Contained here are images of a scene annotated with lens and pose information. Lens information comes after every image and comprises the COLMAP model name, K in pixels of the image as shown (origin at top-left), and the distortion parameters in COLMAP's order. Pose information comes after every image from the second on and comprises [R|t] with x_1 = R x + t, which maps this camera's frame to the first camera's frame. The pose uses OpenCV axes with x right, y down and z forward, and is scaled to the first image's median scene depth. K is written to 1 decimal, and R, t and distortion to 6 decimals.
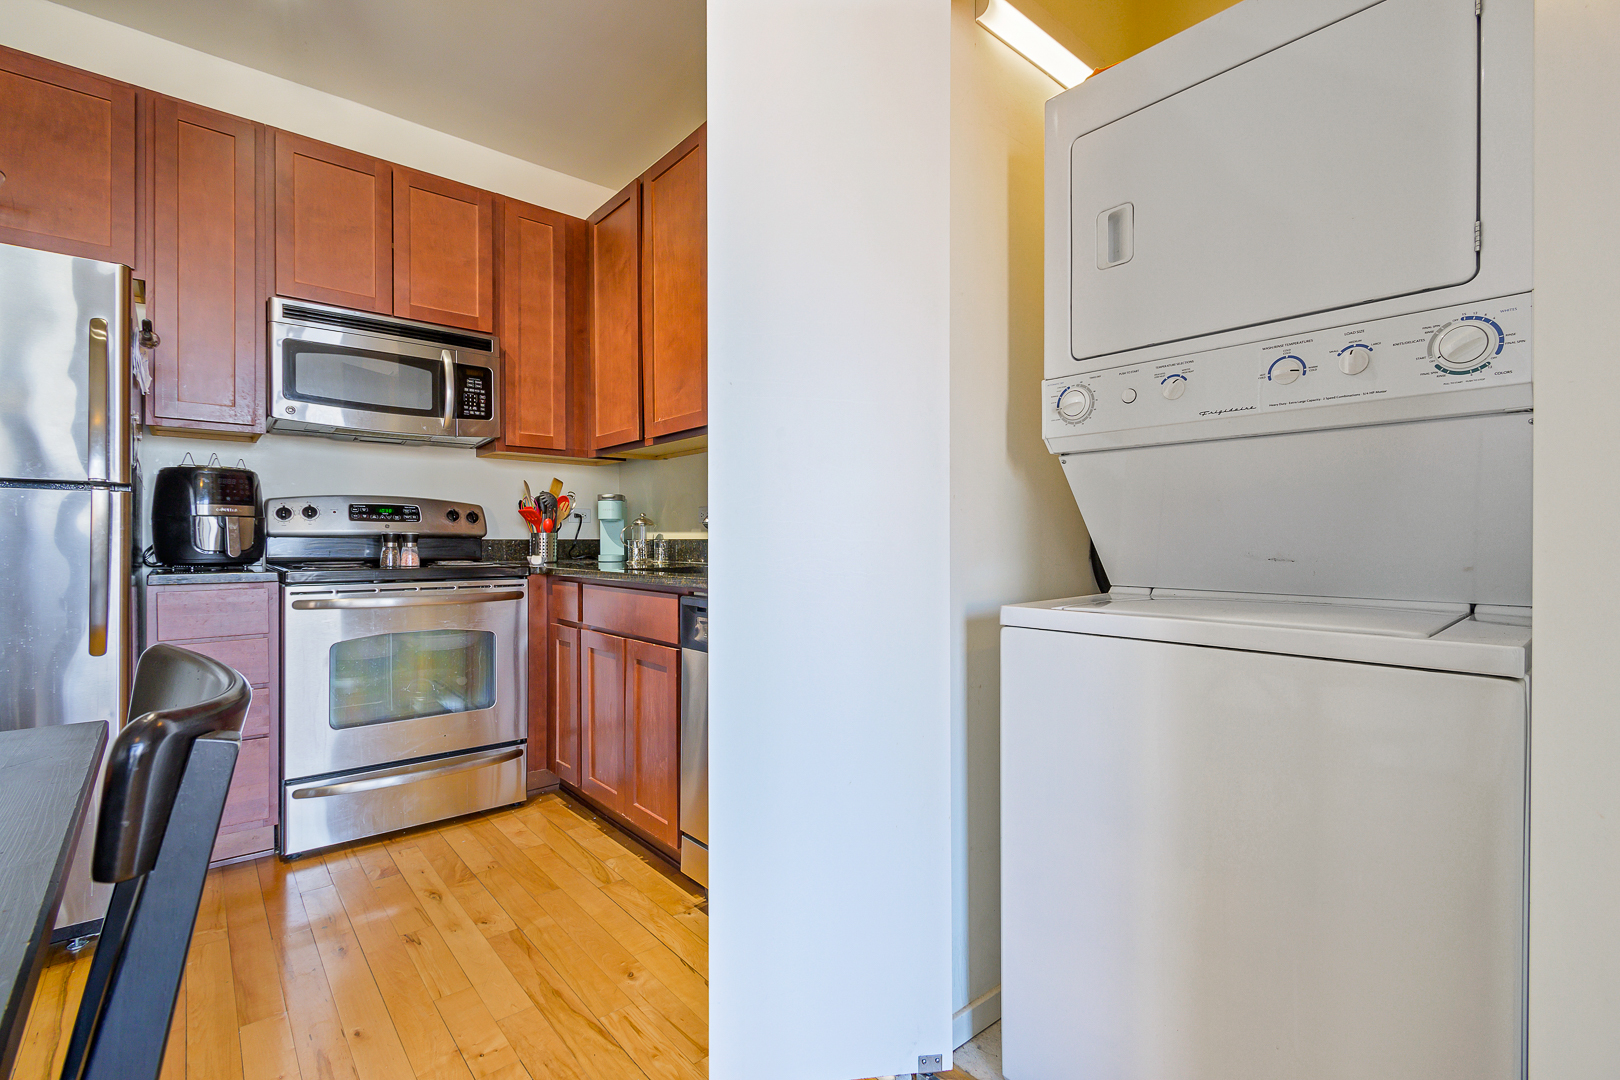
lens RADIAL K [[716.9, 0, 803.7], [0, 716.9, 541.7], [0, 0, 1]] dist [0.002145, -0.000854]
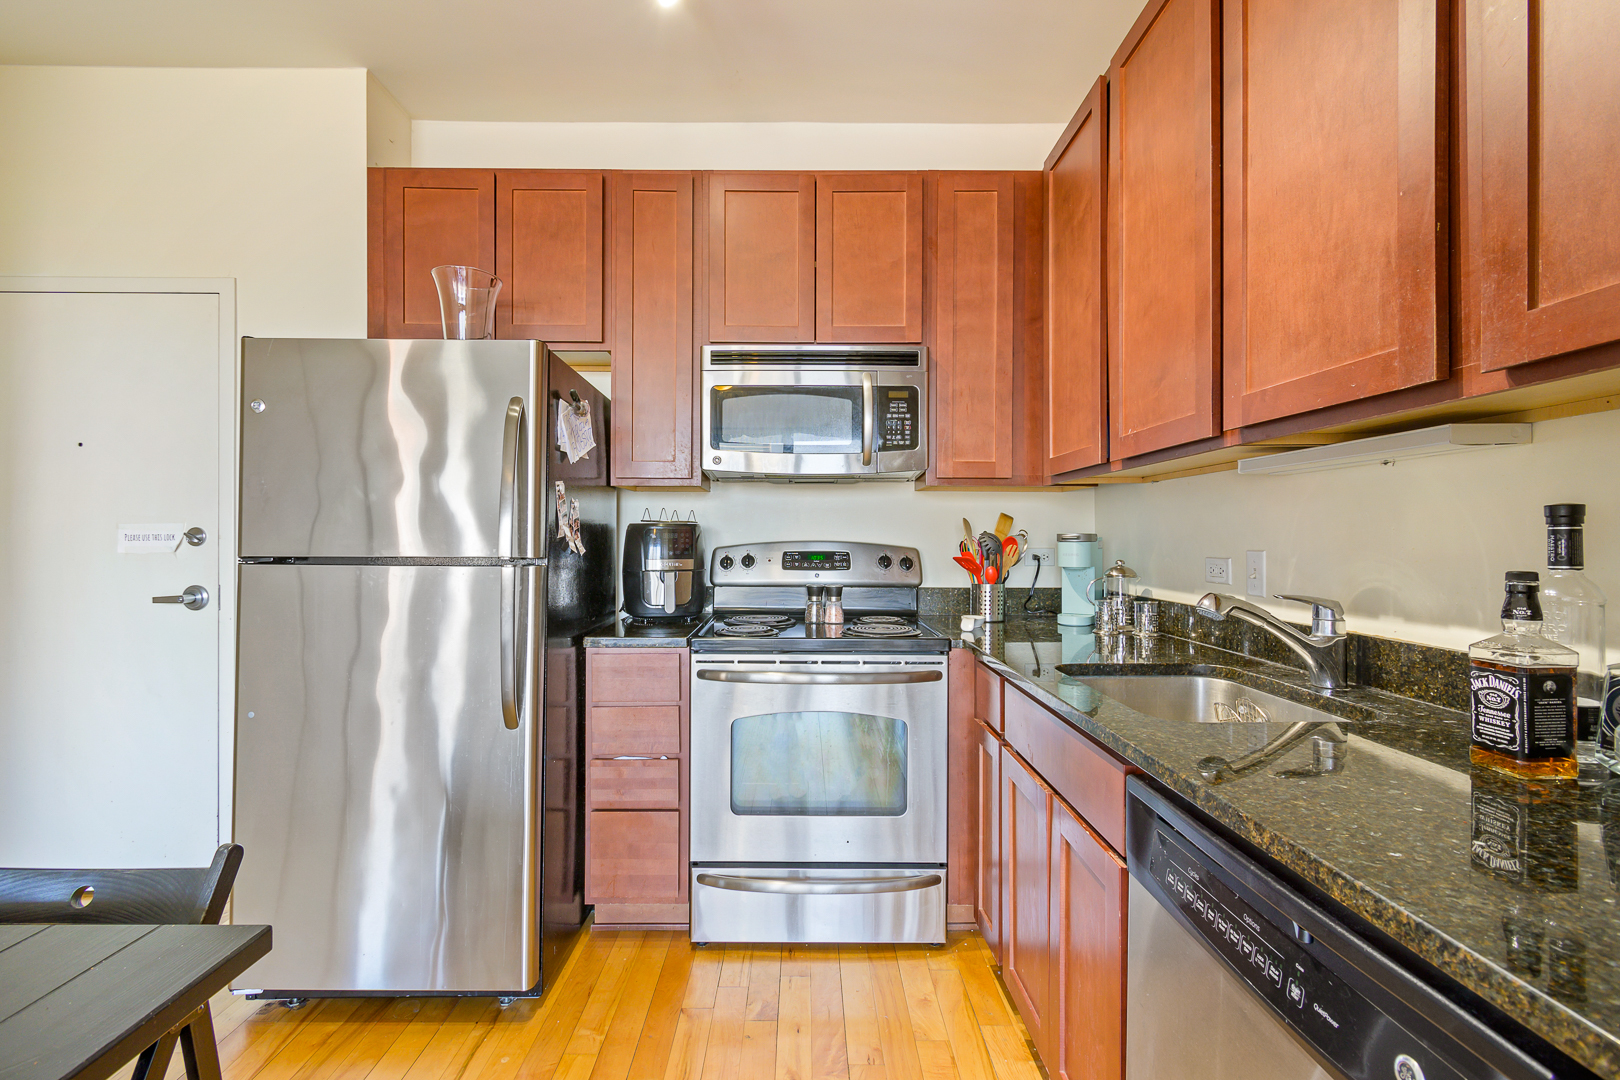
lens RADIAL K [[716.9, 0, 803.7], [0, 716.9, 541.7], [0, 0, 1]] dist [0.002145, -0.000854]
pose [[0.764768, 0.004324, -0.644291, -0.008534], [-0.003336, 0.999991, 0.002751, -0.066927], [0.644297, 0.000046, 0.764775, 0.295054]]
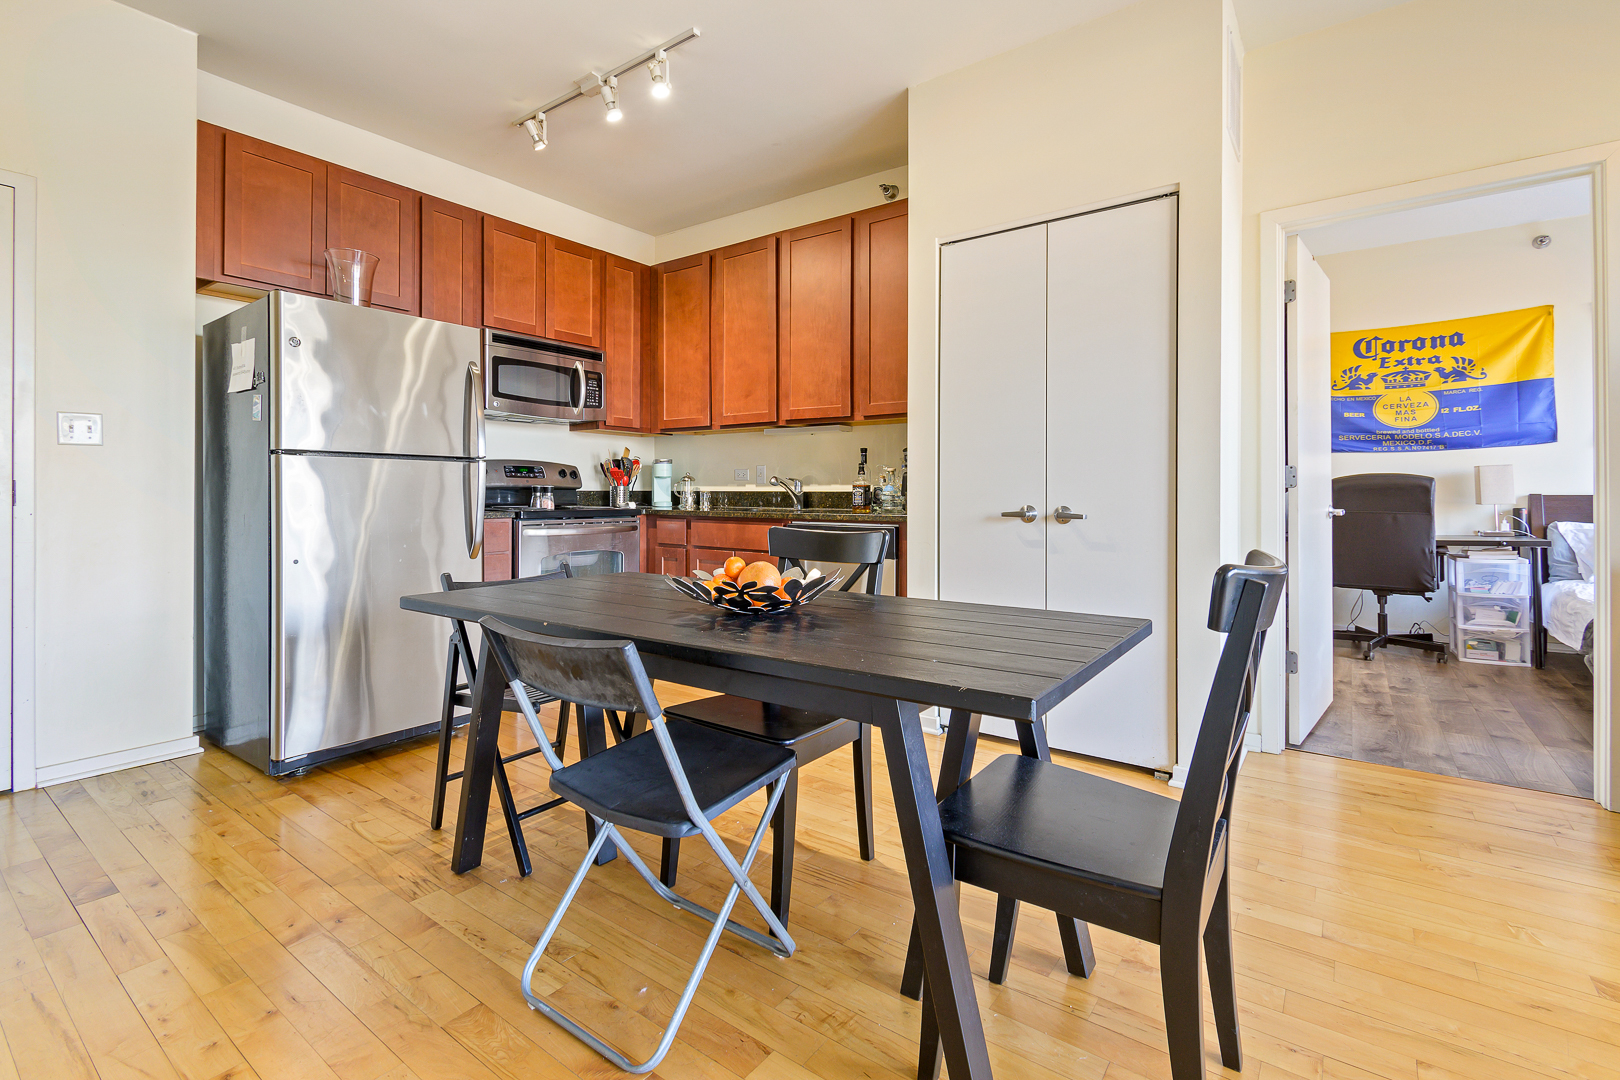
lens RADIAL K [[728.7, 0, 814.9], [0, 728.7, 496.8], [0, 0, 1]] dist [0.002826, -0.001368]
pose [[0.972146, 0.000528, 0.234376, -0.366275], [-0.001514, 0.999991, 0.004026, 0.002542], [-0.234372, -0.004269, 0.972138, -0.541811]]
